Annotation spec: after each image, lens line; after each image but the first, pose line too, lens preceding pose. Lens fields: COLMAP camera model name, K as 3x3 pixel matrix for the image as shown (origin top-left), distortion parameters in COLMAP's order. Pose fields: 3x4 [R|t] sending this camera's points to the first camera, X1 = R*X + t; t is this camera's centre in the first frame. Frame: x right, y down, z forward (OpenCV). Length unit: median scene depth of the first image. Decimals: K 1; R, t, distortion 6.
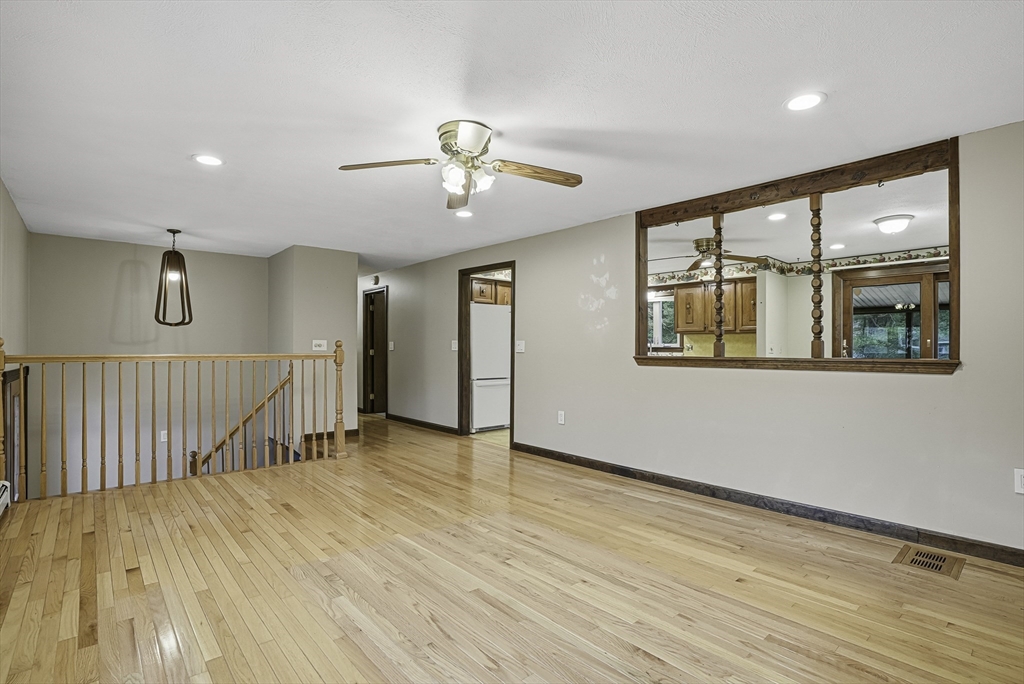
lens RADIAL K [[488.6, 0, 518.7], [0, 488.6, 341.1], [0, 0, 1]] dist [-0.068706, 0.029687]
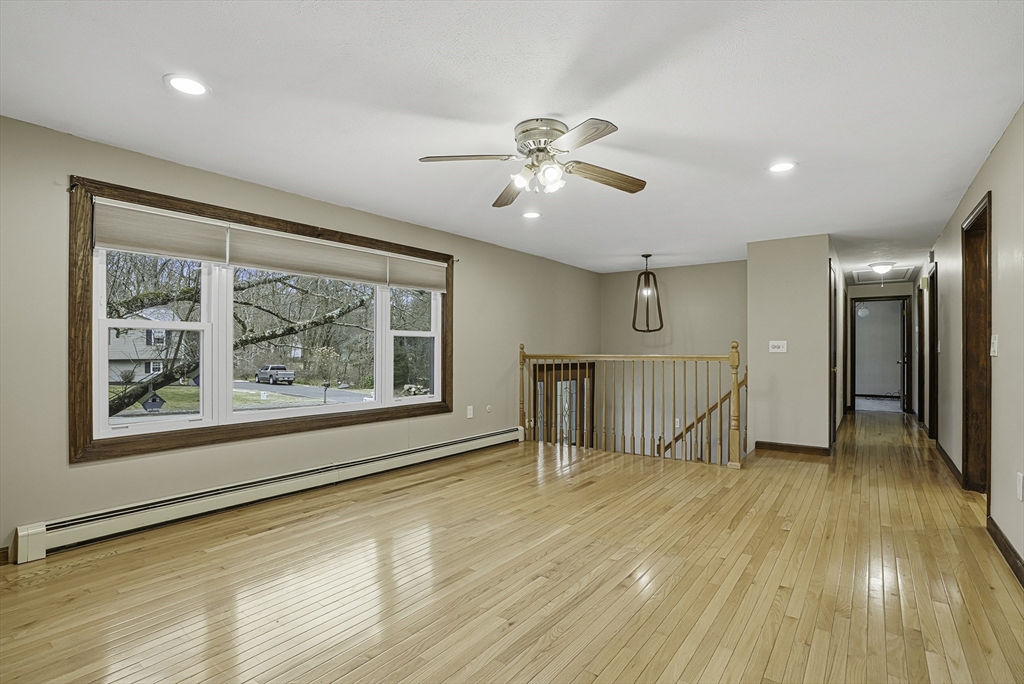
lens RADIAL K [[497.3, 0, 512.0], [0, 497.3, 345.0], [0, 0, 1]] dist [-0.072443, 0.031489]
pose [[0.202792, -0.012477, -0.979142, 0.473605], [0.012917, 0.999866, -0.010066, 0.010658], [0.979137, -0.010606, 0.202926, 0.404767]]
